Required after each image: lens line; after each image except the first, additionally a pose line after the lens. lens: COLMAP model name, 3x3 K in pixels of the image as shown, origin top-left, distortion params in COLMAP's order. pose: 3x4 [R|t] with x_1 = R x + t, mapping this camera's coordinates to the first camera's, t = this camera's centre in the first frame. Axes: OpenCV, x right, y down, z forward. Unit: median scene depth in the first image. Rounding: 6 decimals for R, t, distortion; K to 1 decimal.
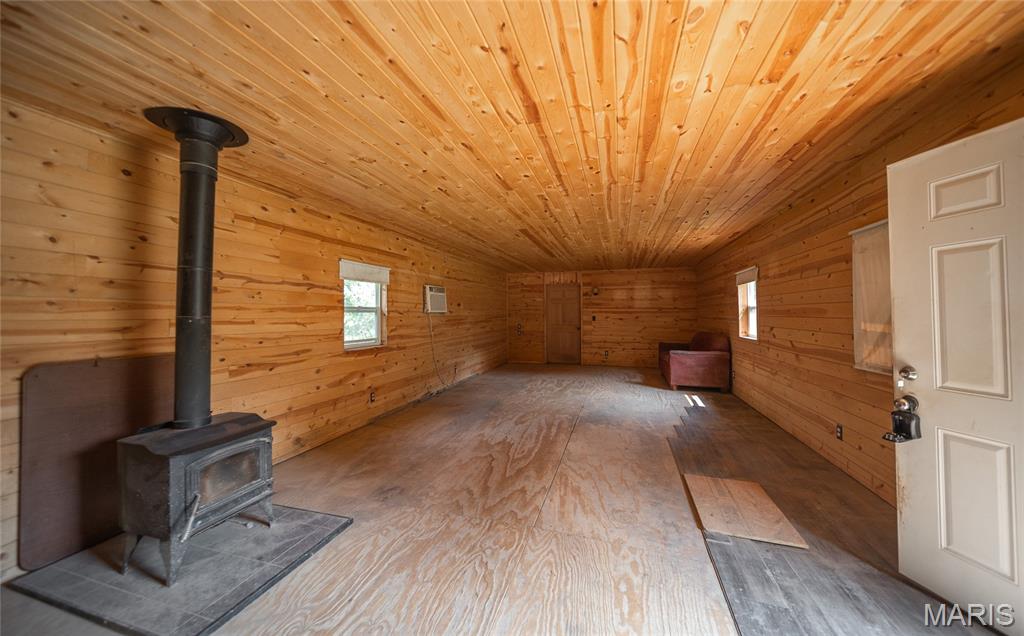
lens RADIAL K [[405.7, 0, 513.6], [0, 405.7, 312.2], [0, 0, 1]] dist [0.000871, -0.000053]
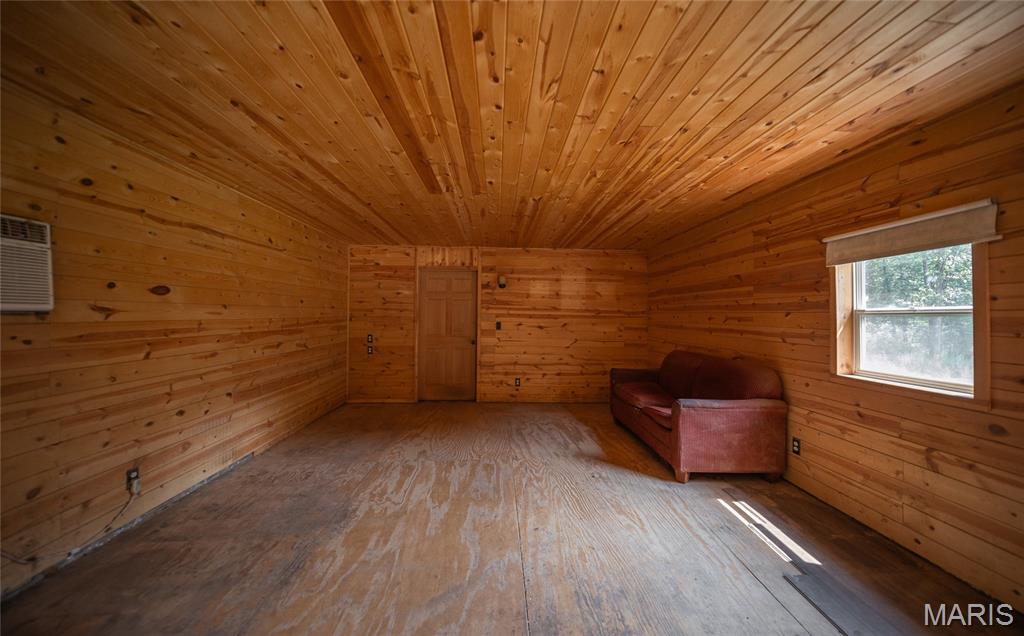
lens RADIAL K [[405.7, 0, 517.7], [0, 405.7, 311.9], [0, 0, 1]] dist [0.000871, -0.000053]
pose [[0.952973, 0.018510, 0.302490, 0.040630], [-0.017154, 0.999827, -0.007141, -0.001618], [-0.302570, 0.001617, 0.953126, 0.415987]]
